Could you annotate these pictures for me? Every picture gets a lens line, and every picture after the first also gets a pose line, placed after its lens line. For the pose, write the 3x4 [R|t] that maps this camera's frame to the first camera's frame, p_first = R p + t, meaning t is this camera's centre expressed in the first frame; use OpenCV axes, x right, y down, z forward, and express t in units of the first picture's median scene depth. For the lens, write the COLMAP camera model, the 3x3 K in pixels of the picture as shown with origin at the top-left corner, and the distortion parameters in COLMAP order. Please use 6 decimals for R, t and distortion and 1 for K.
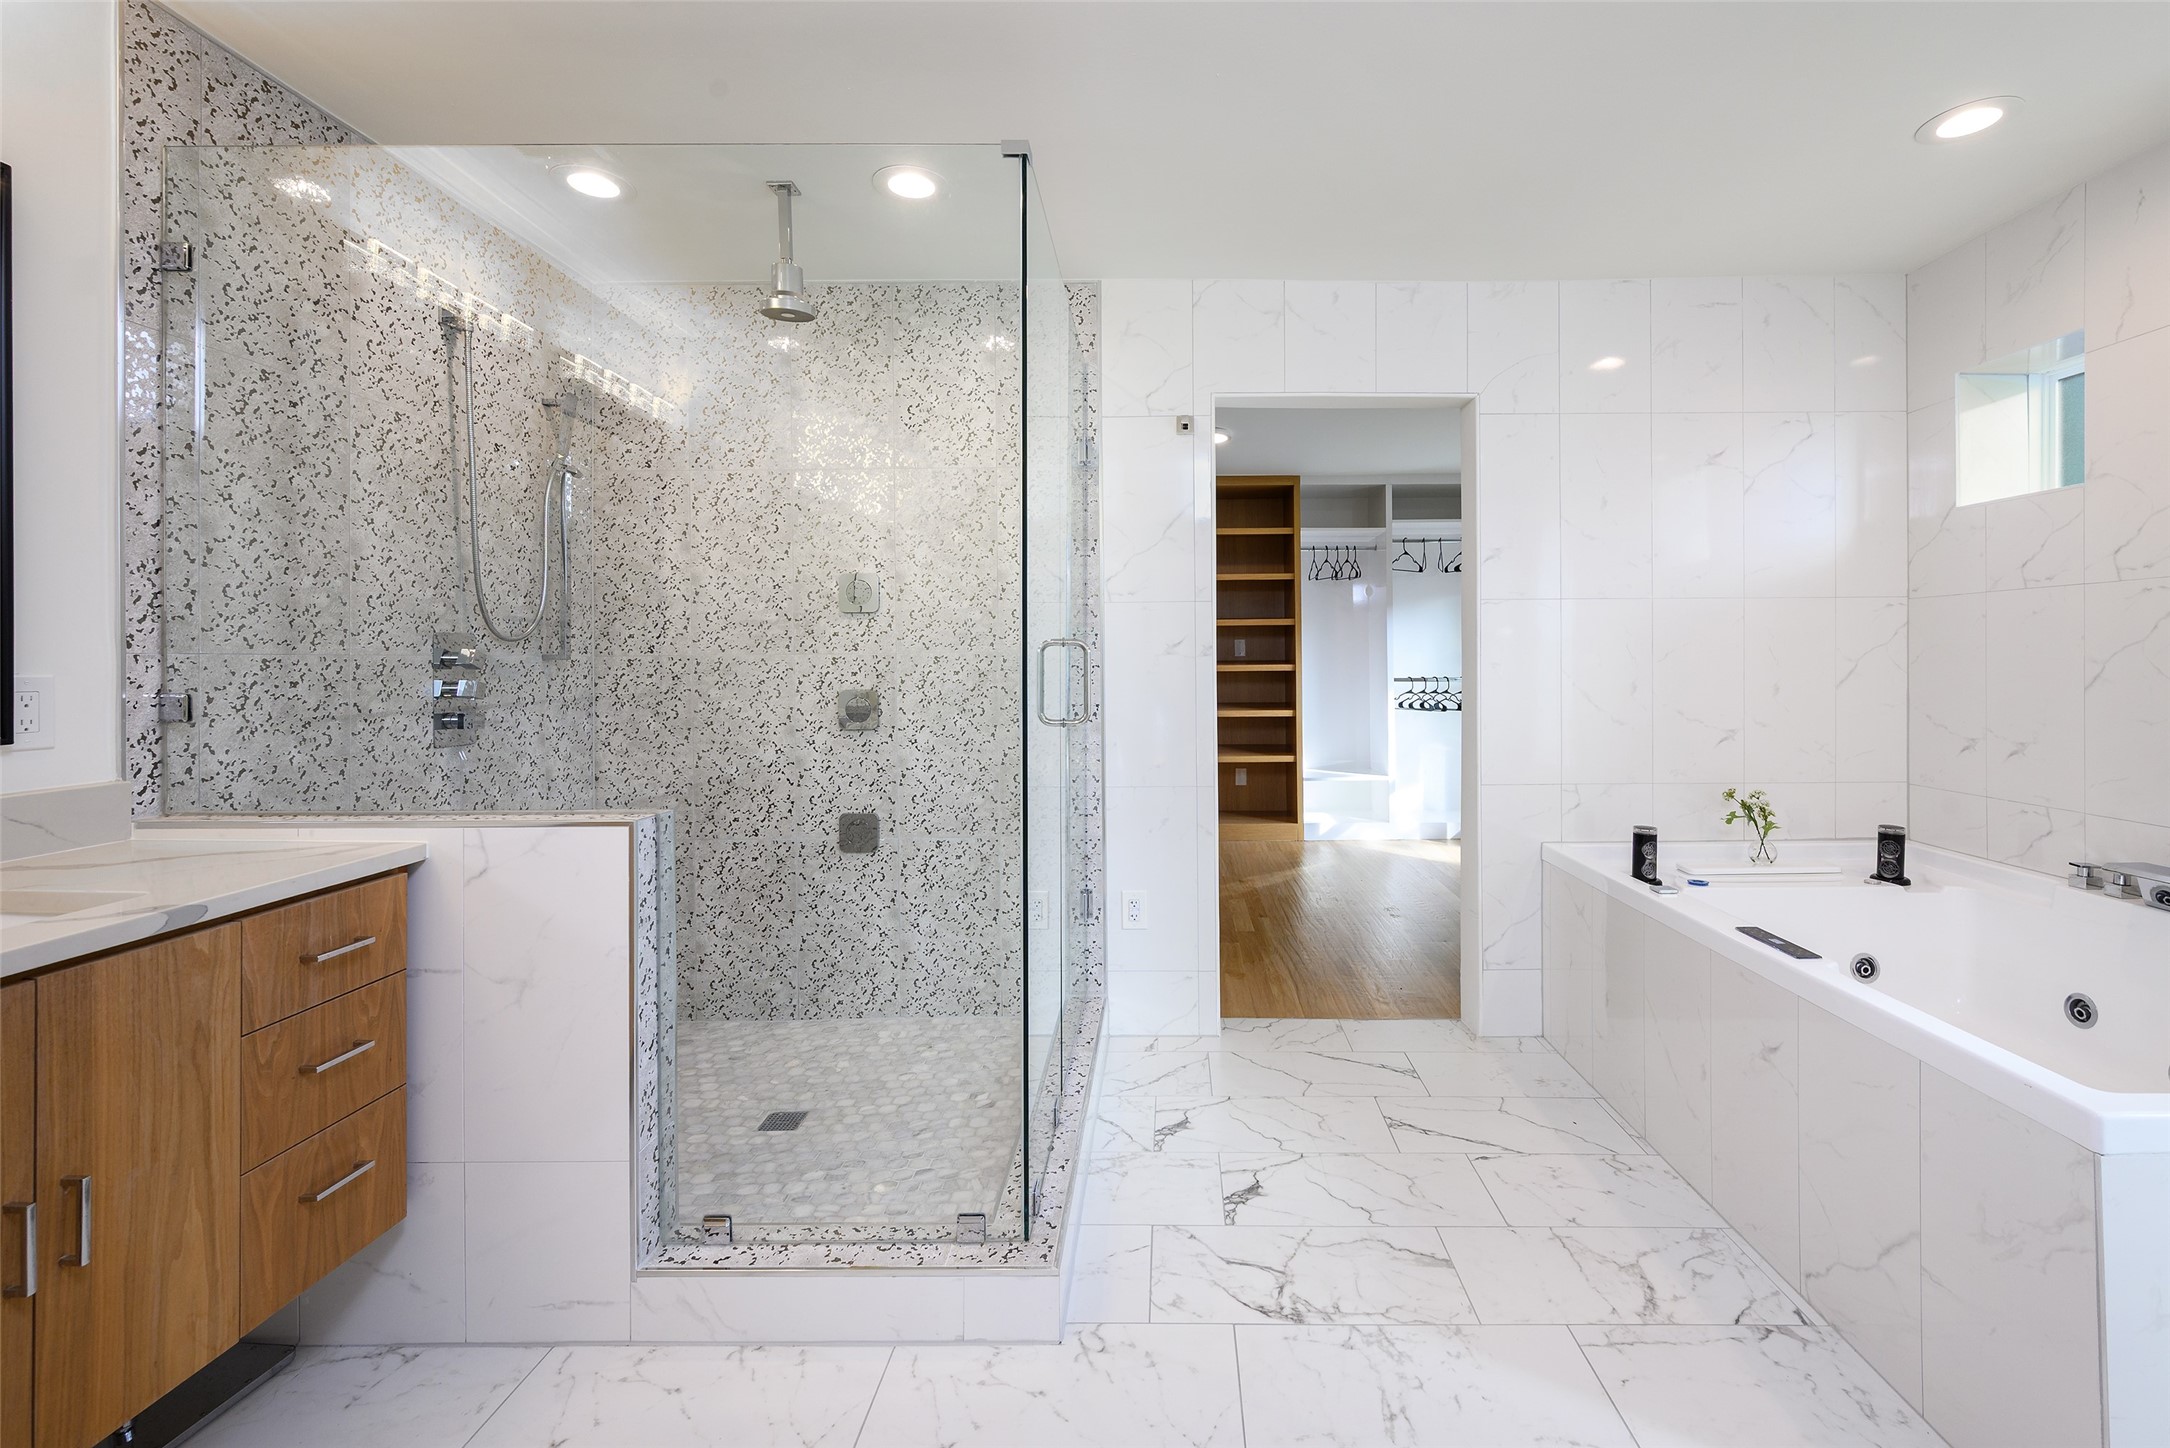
lens RADIAL K [[922.1, 0, 1108.1], [0, 922.1, 667.8], [0, 0, 1]] dist [-0.004426, 0.001846]
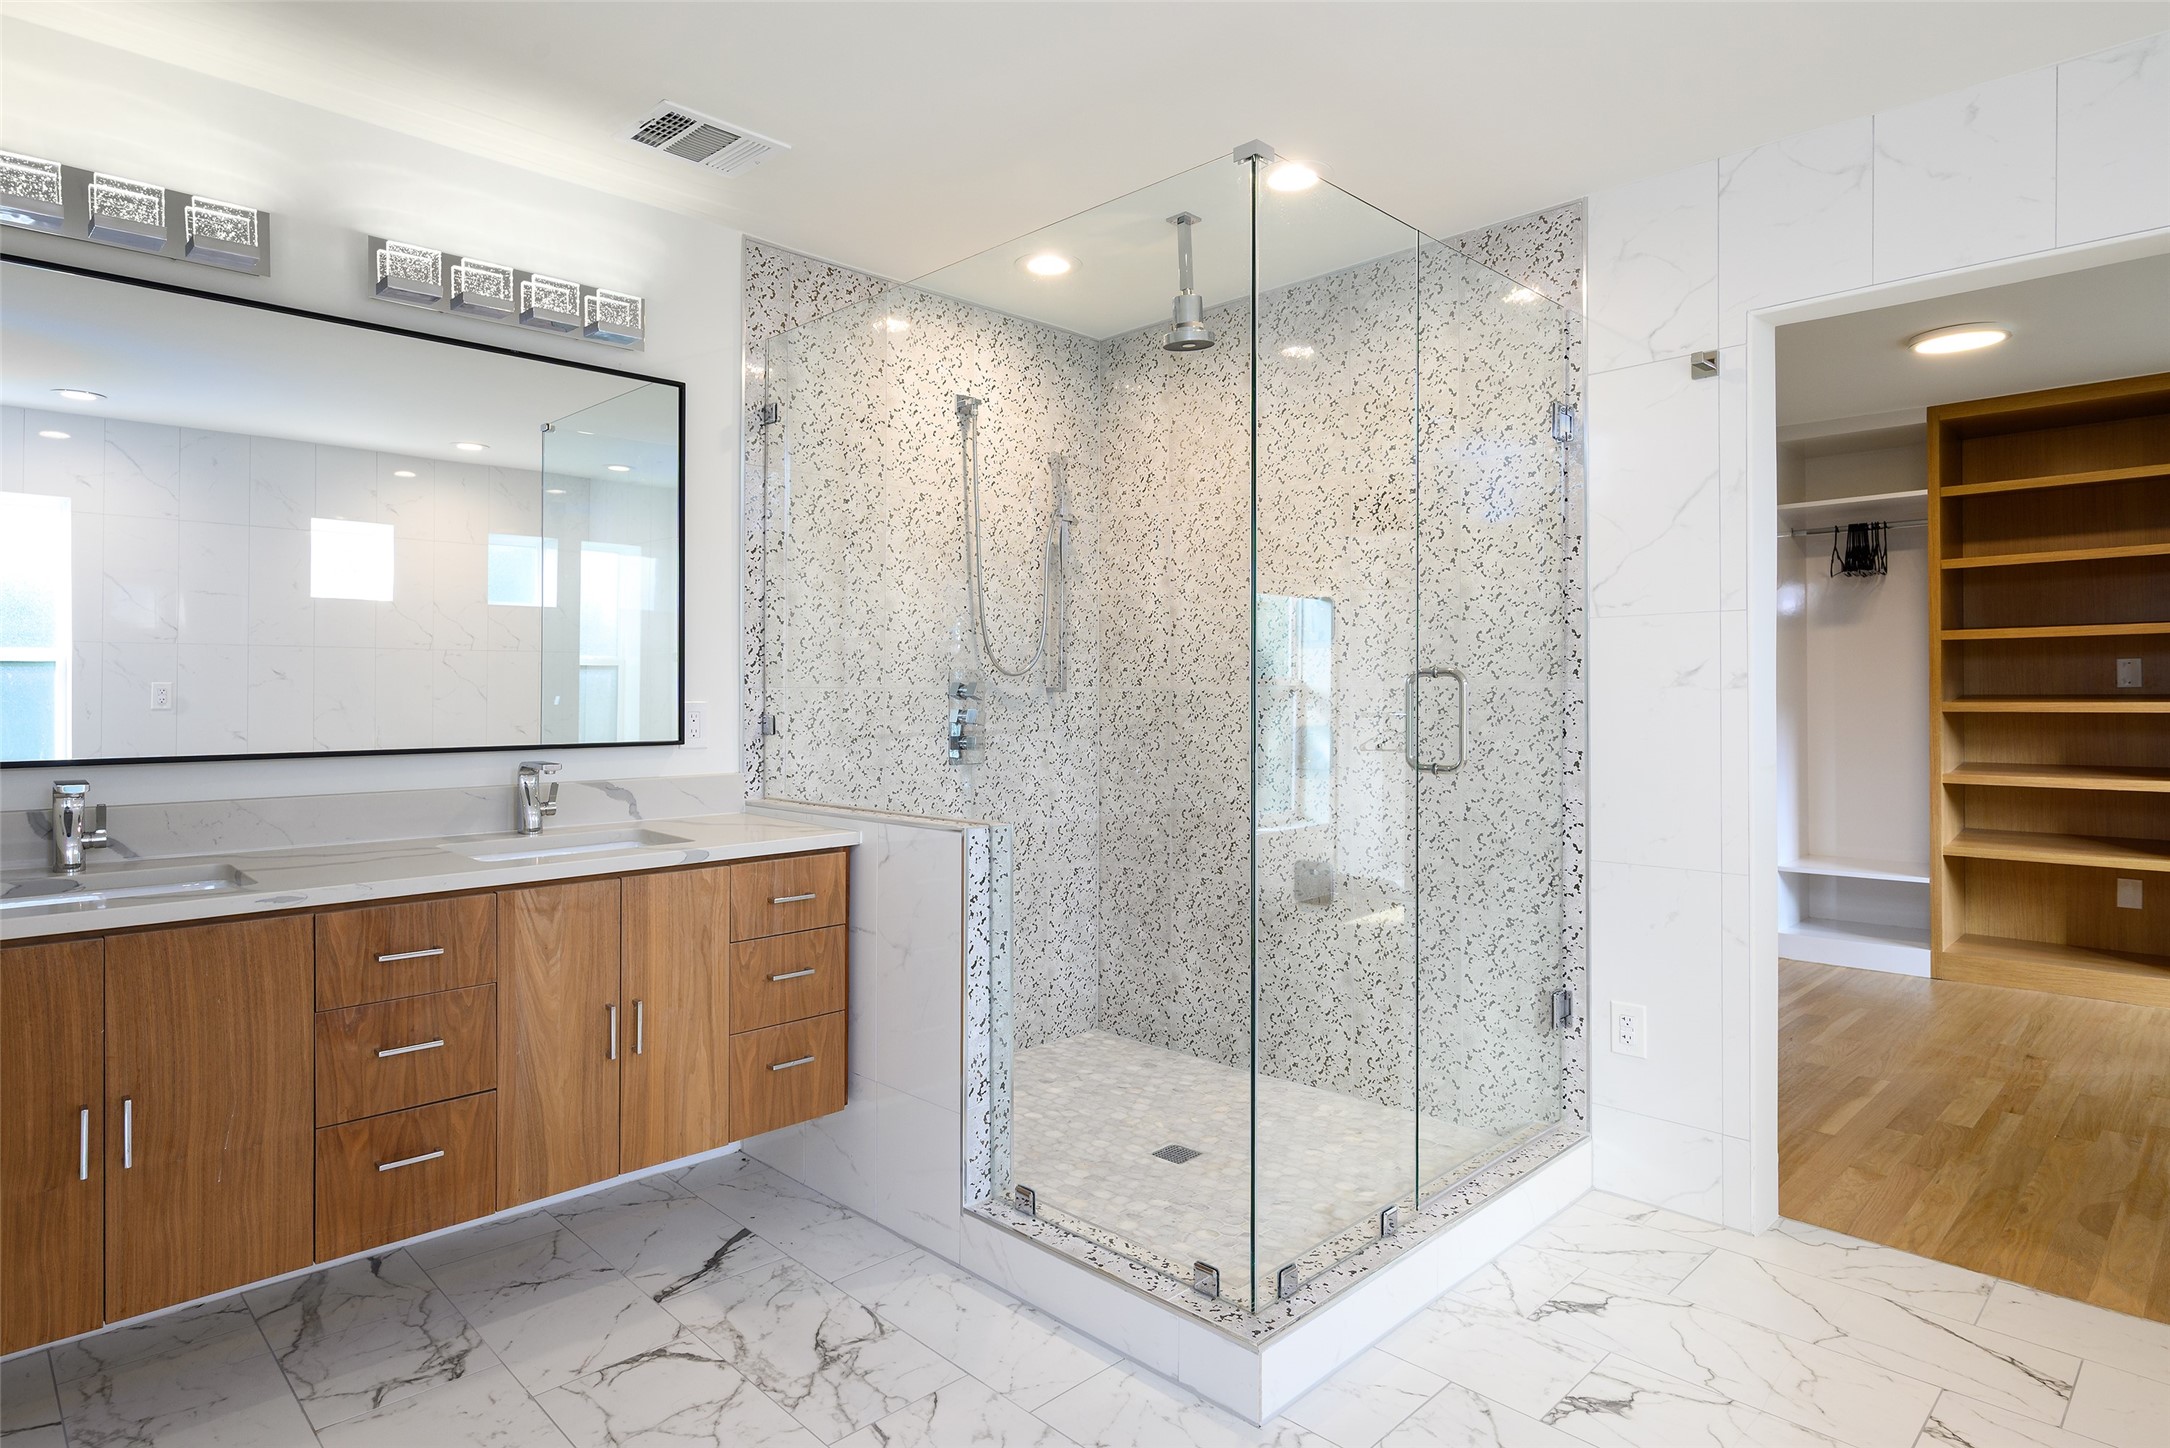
lens RADIAL K [[1171.3, 0, 1086.2], [0, 1171.3, 700.7], [0, 0, 1]] dist [-0.001092, -0.002512]
pose [[0.715726, 0.007281, -0.698343, 0.543569], [-0.007567, 0.999968, 0.002671, -0.002921], [0.698340, 0.003373, 0.715758, 0.023379]]
